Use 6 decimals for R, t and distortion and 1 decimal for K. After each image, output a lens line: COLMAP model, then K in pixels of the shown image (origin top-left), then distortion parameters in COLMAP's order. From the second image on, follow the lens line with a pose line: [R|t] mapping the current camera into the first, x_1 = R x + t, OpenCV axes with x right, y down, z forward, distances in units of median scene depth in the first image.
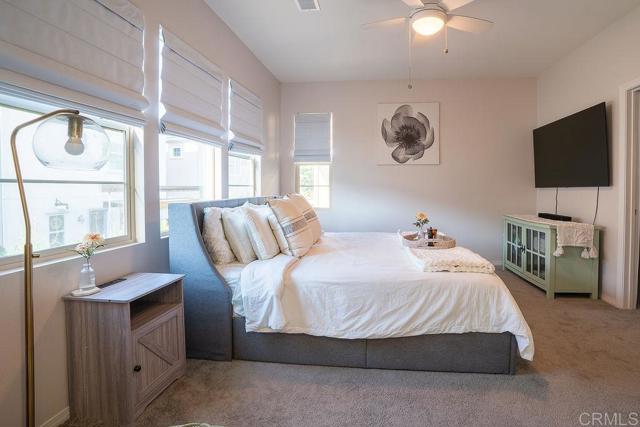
lens RADIAL K [[335.4, 0, 320.9], [0, 335.4, 194.7], [0, 0, 1]] dist [-0.003035, -0.000305]
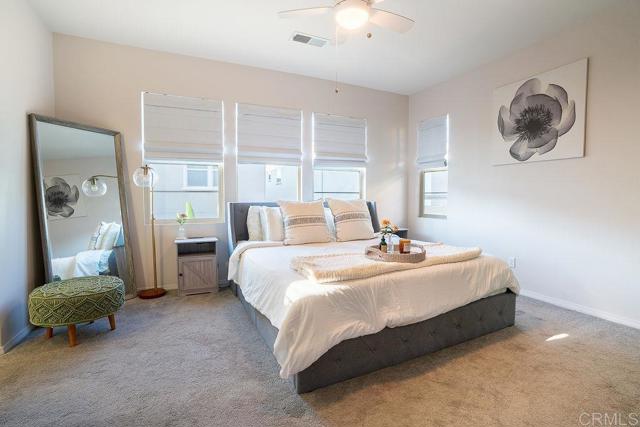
lens RADIAL K [[292.9, 0, 317.3], [0, 292.9, 212.4], [0, 0, 1]] dist [0.001509, 0.000298]
pose [[0.527487, 0.045784, -0.848329, 0.560100], [-0.019831, 0.998938, 0.041582, 0.002513], [0.849332, -0.005111, 0.527835, 0.269989]]
